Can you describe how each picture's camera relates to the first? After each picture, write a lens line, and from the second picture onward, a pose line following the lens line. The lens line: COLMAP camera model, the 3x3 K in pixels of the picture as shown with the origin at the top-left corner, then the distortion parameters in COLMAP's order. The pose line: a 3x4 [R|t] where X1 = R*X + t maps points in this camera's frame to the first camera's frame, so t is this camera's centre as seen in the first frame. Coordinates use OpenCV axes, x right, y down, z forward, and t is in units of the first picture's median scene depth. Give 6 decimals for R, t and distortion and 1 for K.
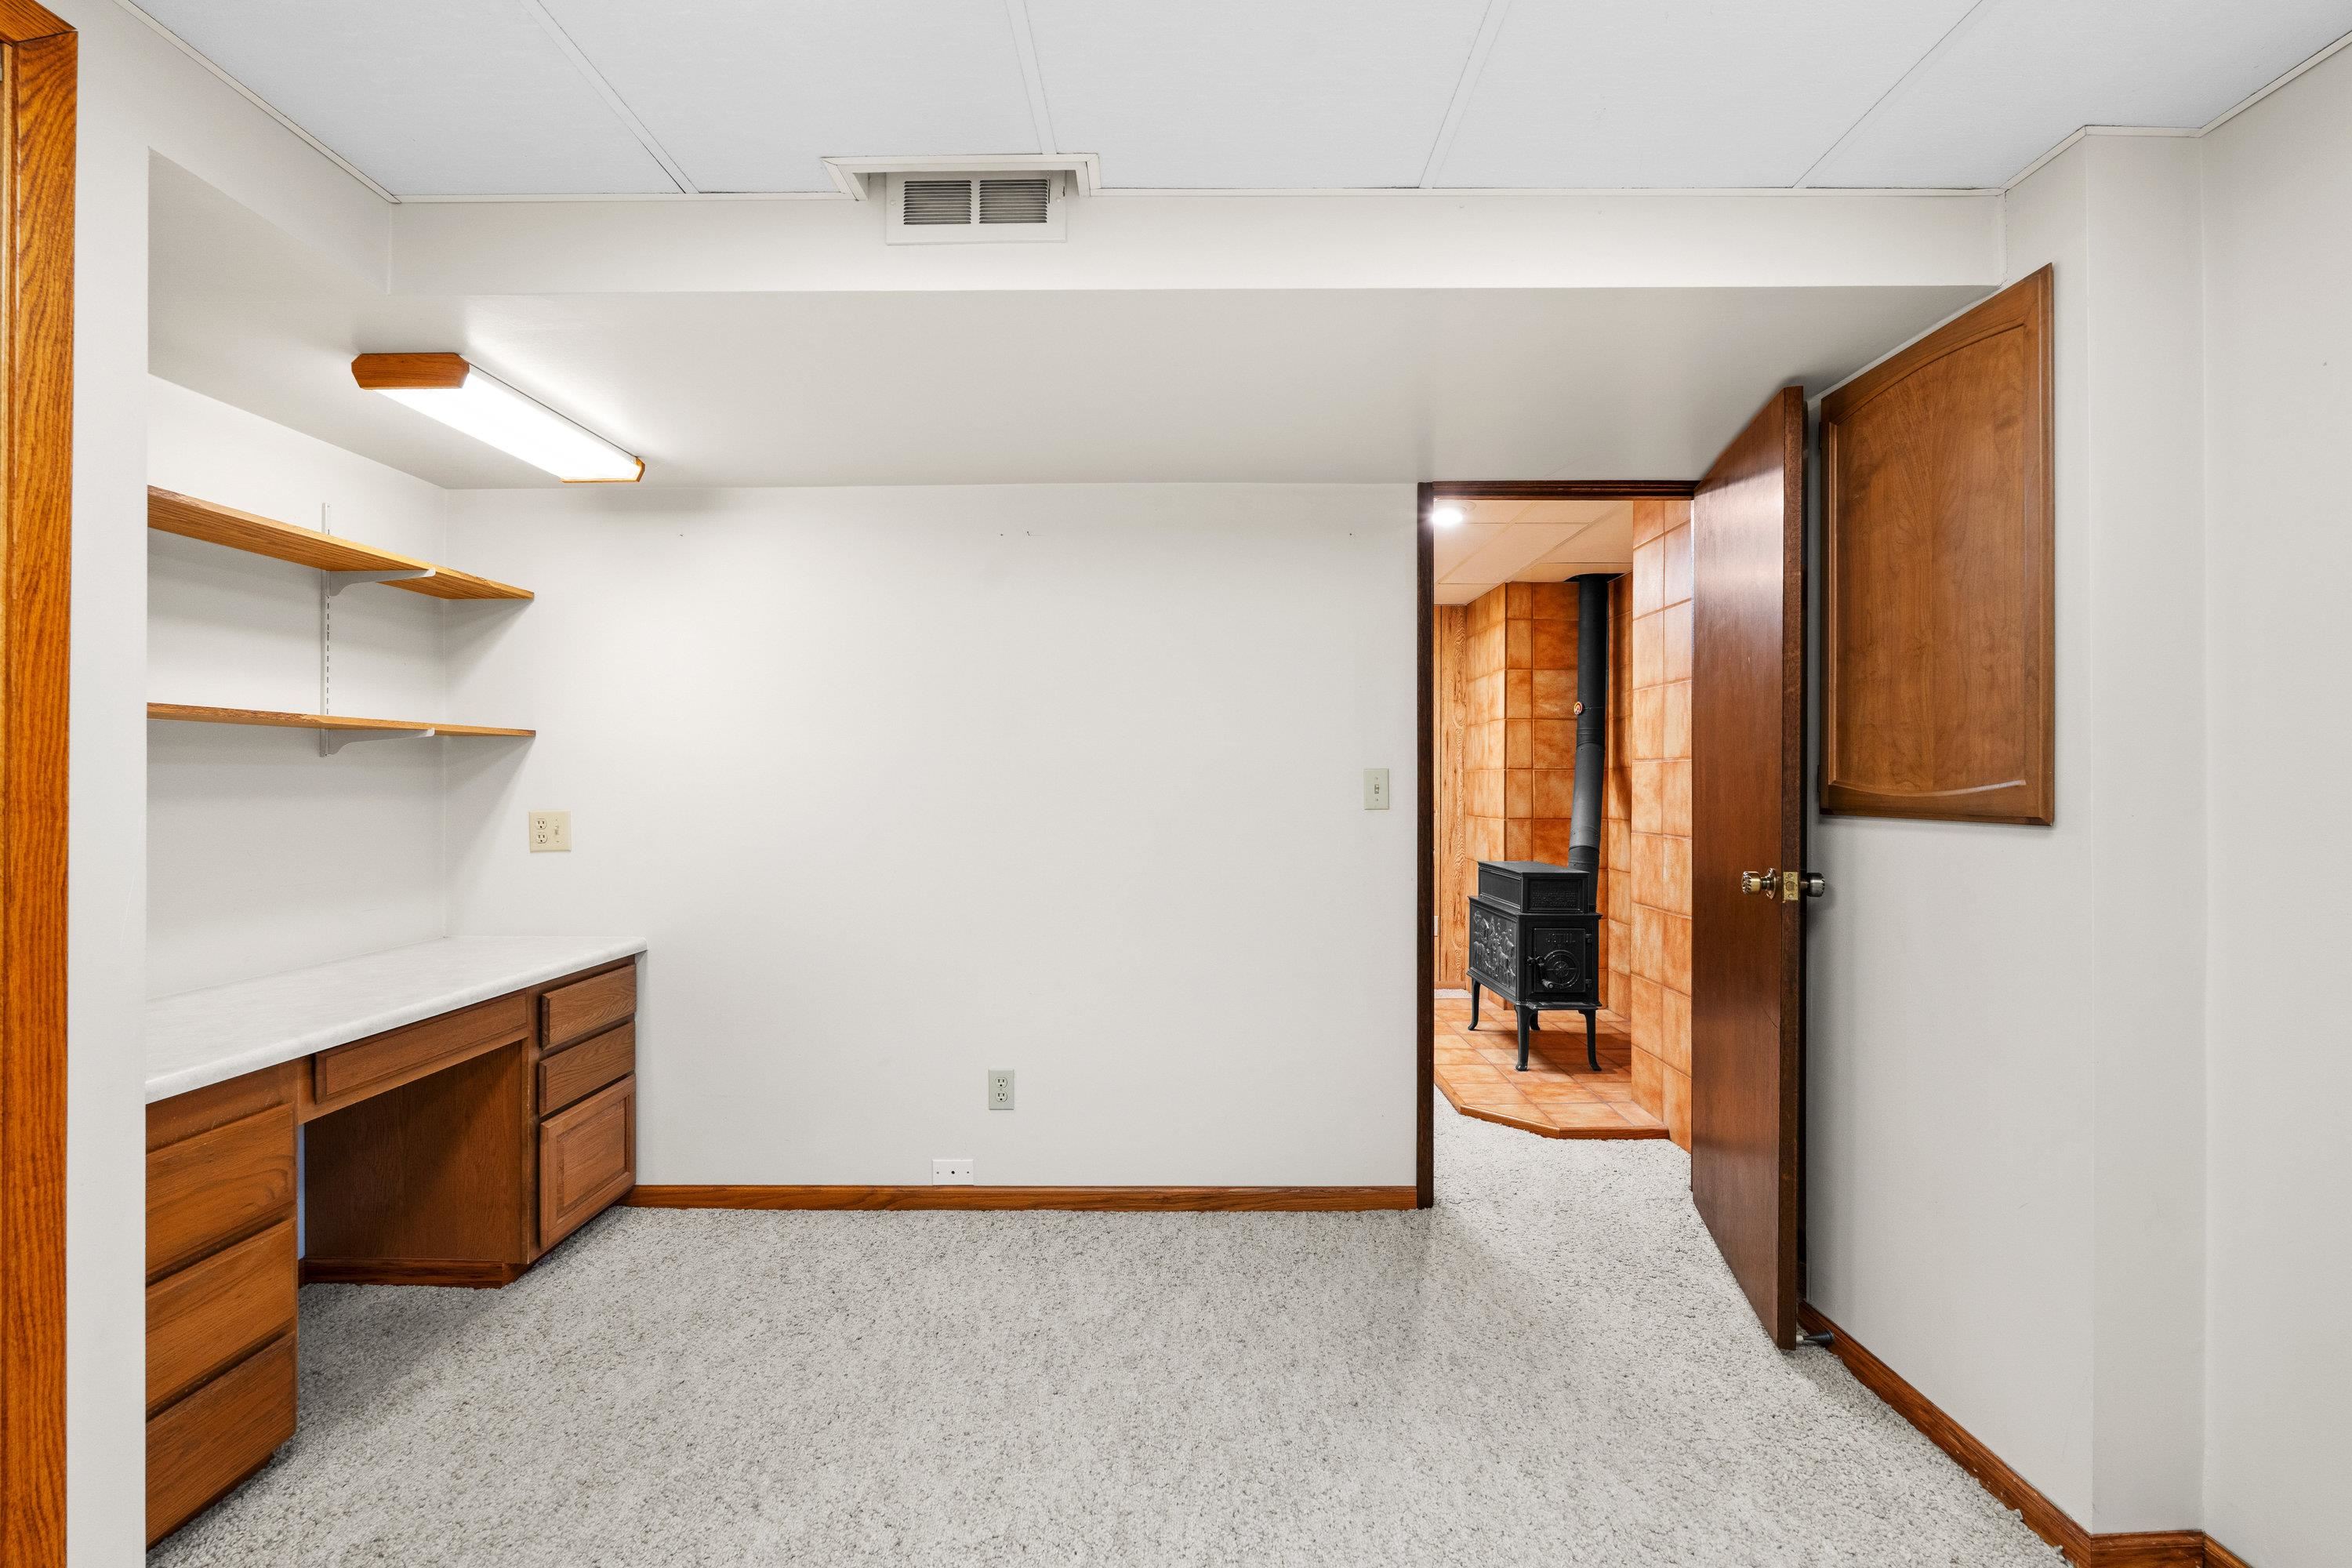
lens RADIAL K [[1030.5, 0, 1180.6], [0, 1030.5, 771.5], [0, 0, 1]] dist [-0.003276, 0.000220]
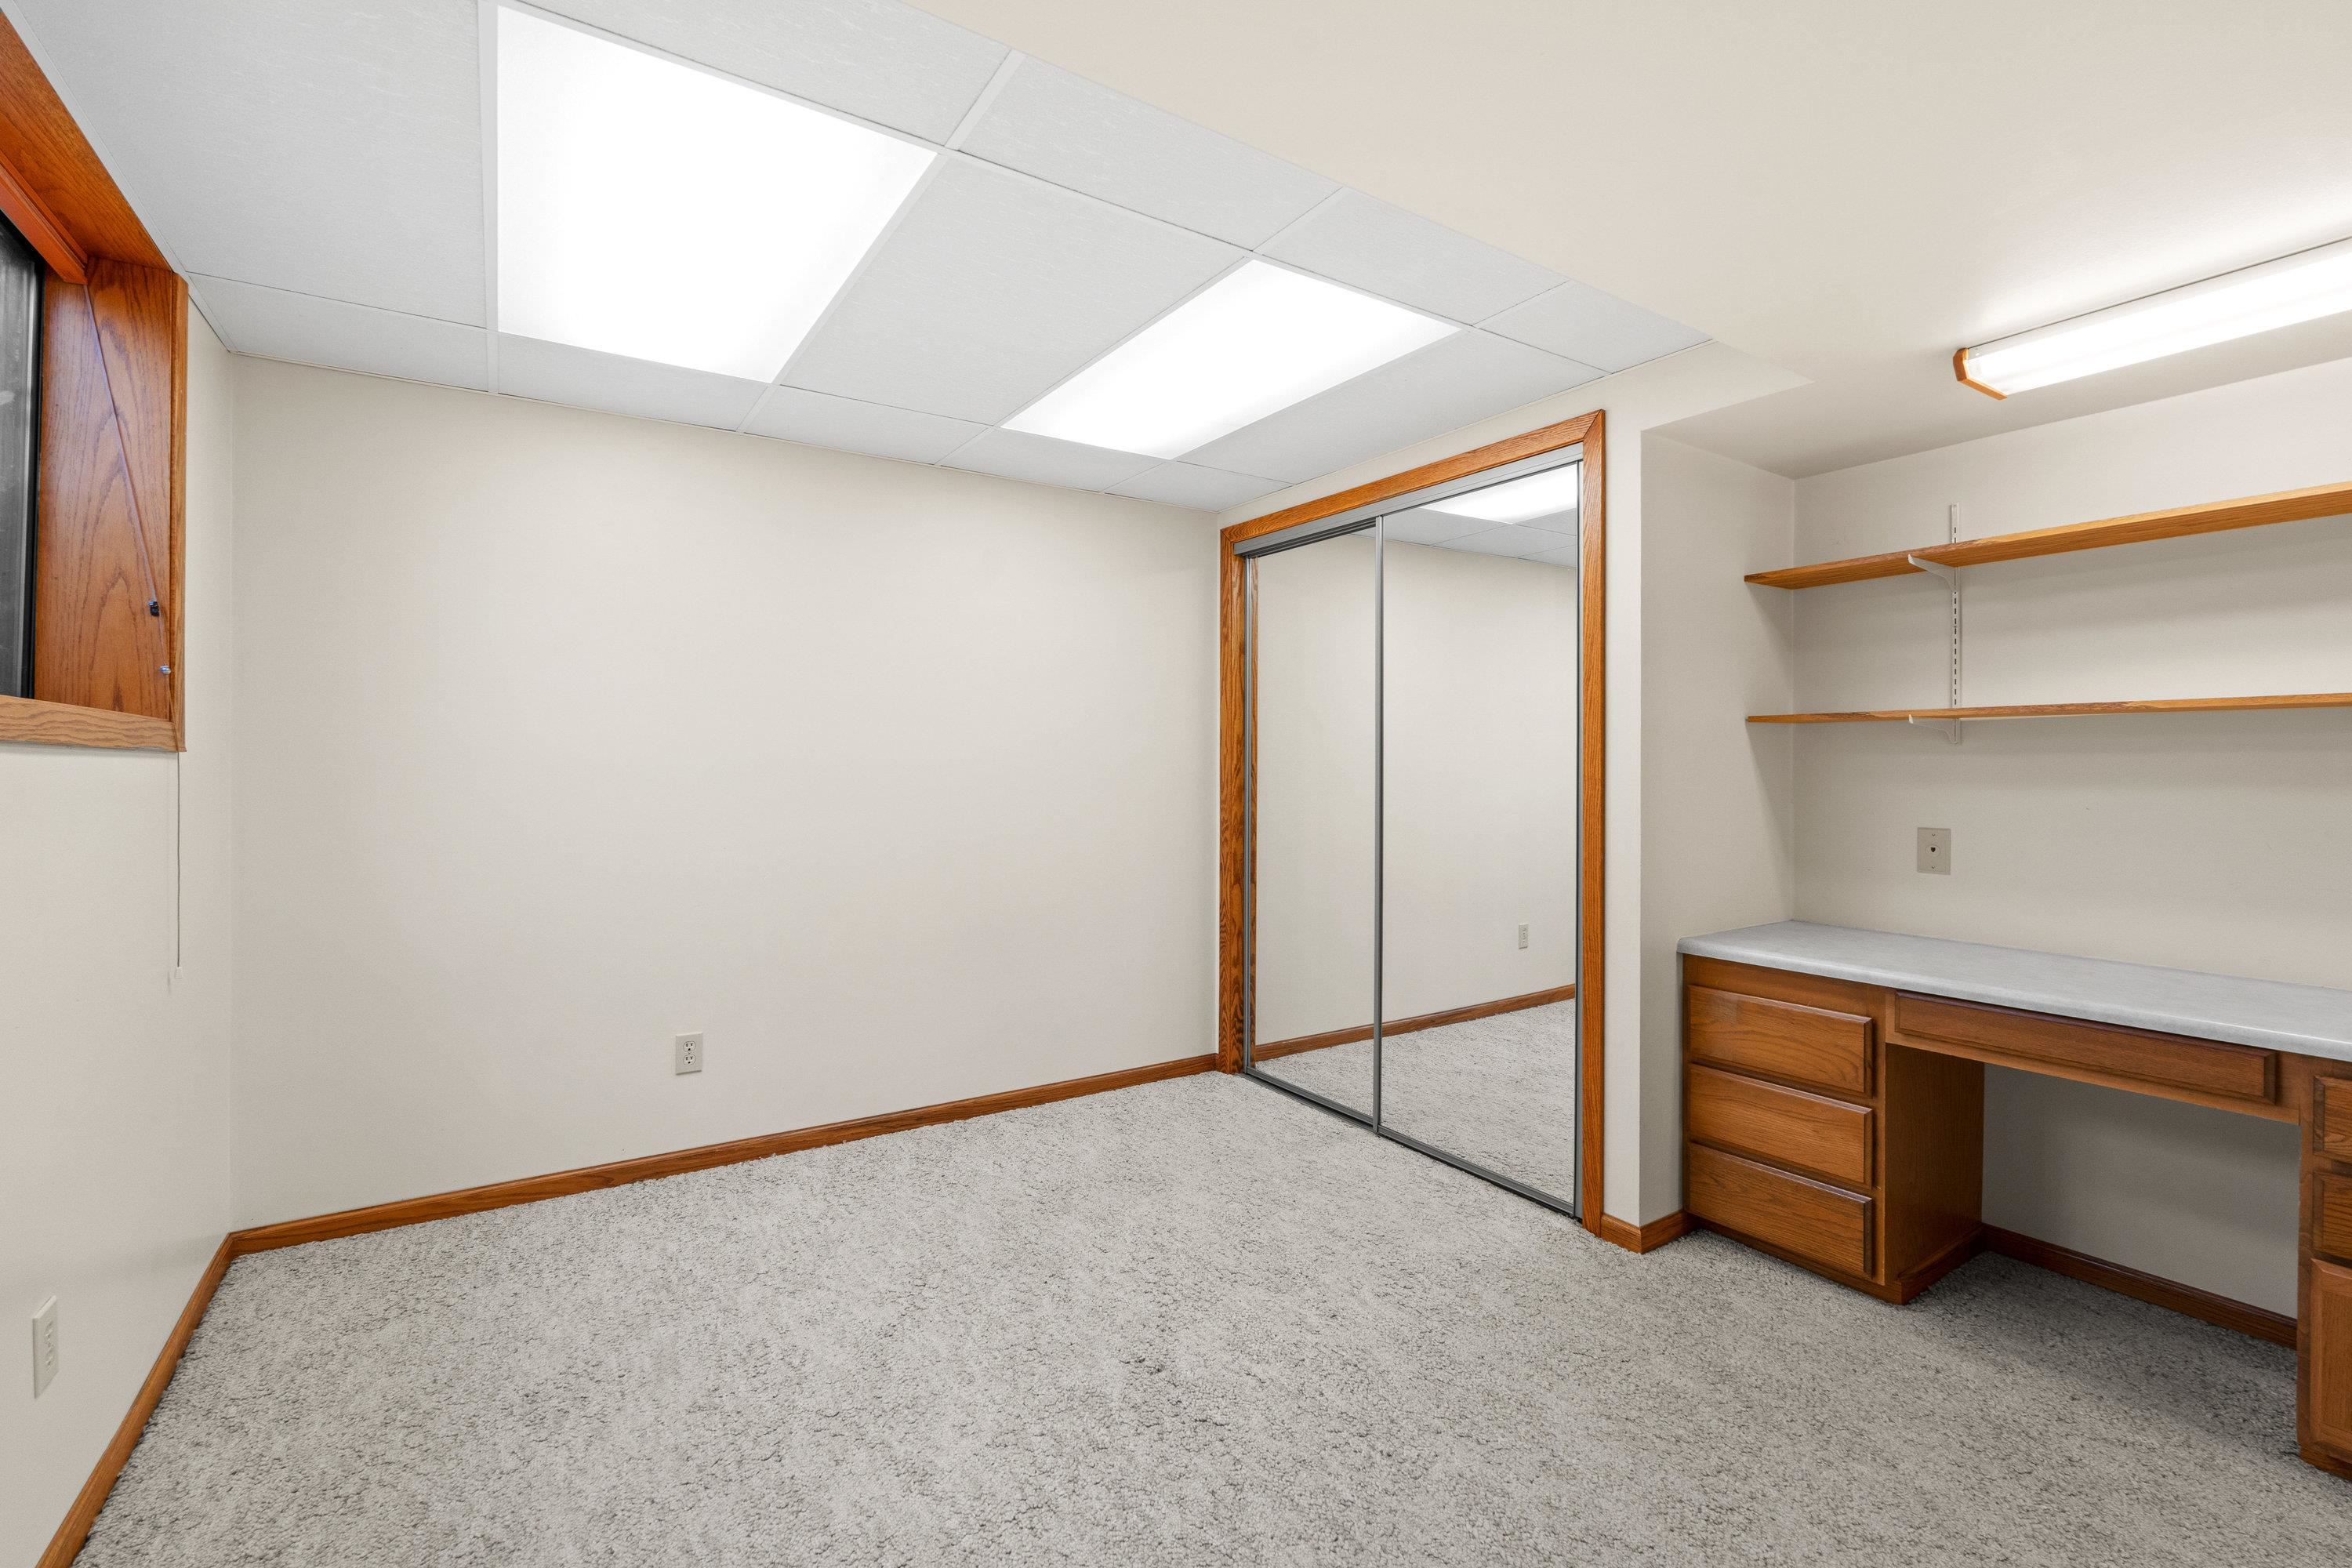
lens RADIAL K [[1030.5, 0, 1180.6], [0, 1030.5, 771.5], [0, 0, 1]] dist [-0.003276, 0.000220]
pose [[-0.829859, -0.003870, -0.557959, 0.504440], [-0.001700, 0.999989, -0.004407, 0.018425], [0.557970, -0.002709, -0.829857, 1.412404]]
